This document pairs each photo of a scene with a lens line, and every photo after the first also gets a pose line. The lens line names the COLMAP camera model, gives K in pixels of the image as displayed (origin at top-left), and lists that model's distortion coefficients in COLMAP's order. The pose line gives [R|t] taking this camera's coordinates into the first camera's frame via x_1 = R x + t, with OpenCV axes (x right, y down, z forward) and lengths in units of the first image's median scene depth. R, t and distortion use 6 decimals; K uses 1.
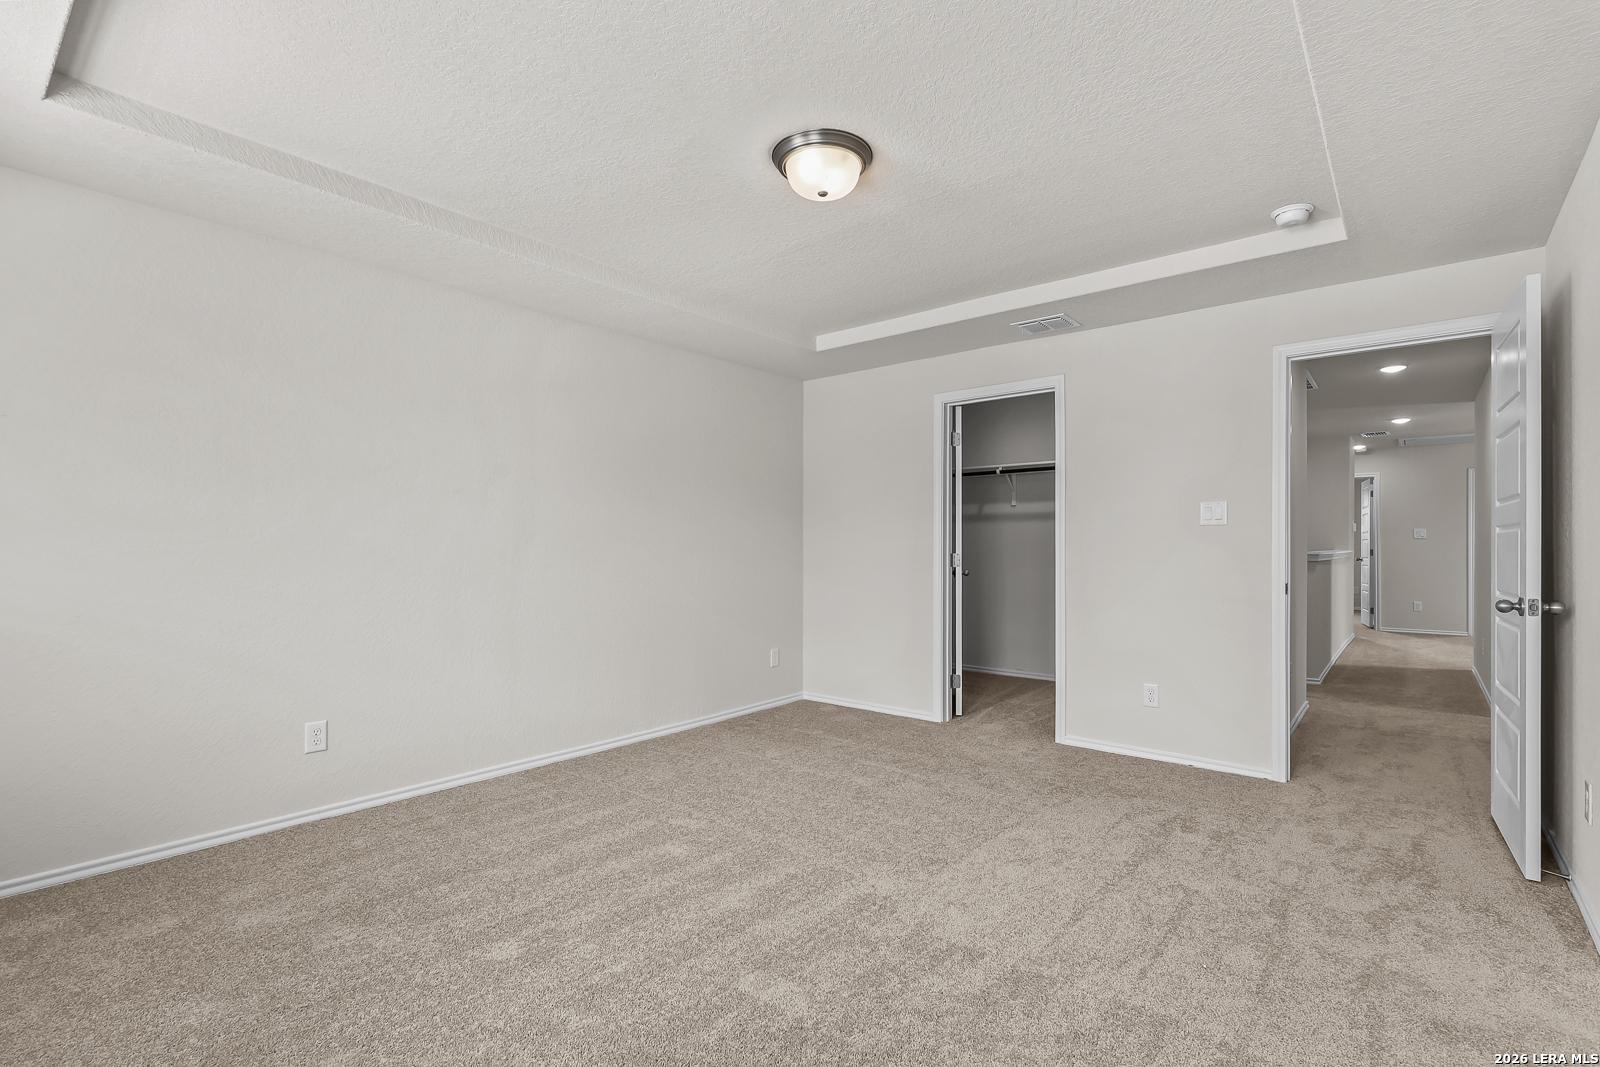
lens RADIAL K [[745.8, 0, 790.6], [0, 745.8, 543.5], [0, 0, 1]] dist [0.001654, 0.000351]
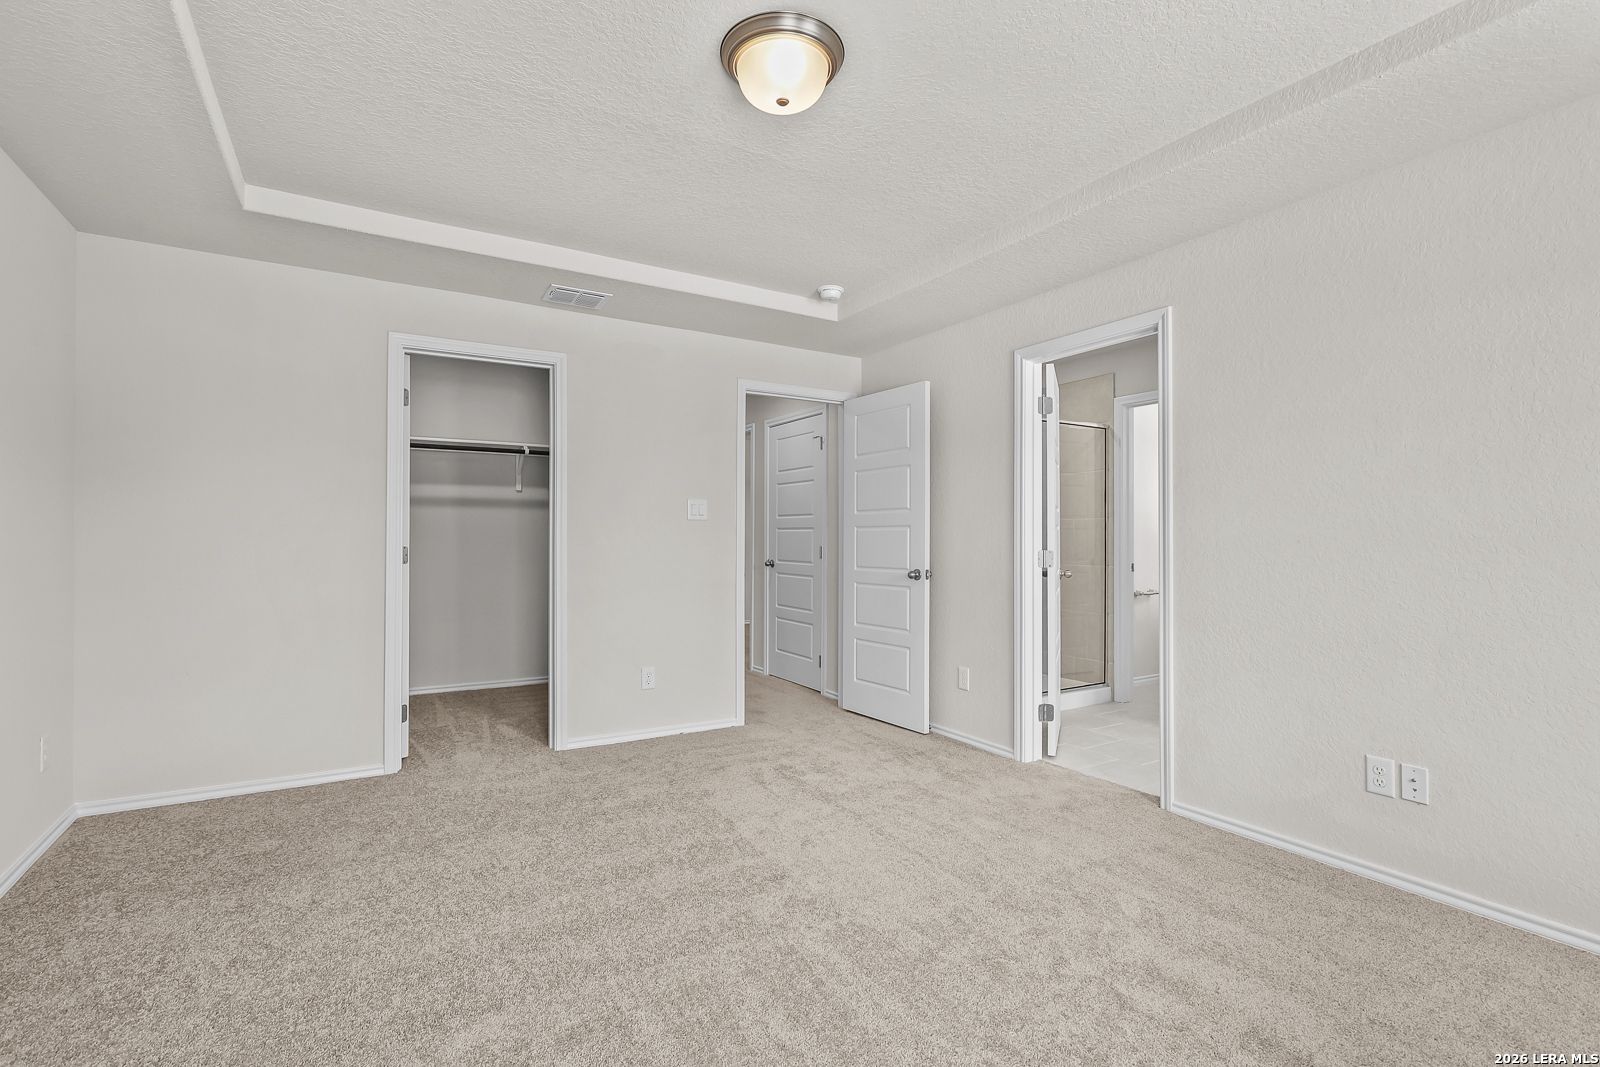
lens RADIAL K [[750.3, 0, 783.1], [0, 750.3, 532.4], [0, 0, 1]] dist [-0.001553, 0.000131]
pose [[0.320483, 0.009216, 0.947209, -0.609639], [-0.006523, 0.999950, -0.007522, 0.003442], [-0.947232, -0.003768, 0.320527, 0.621110]]
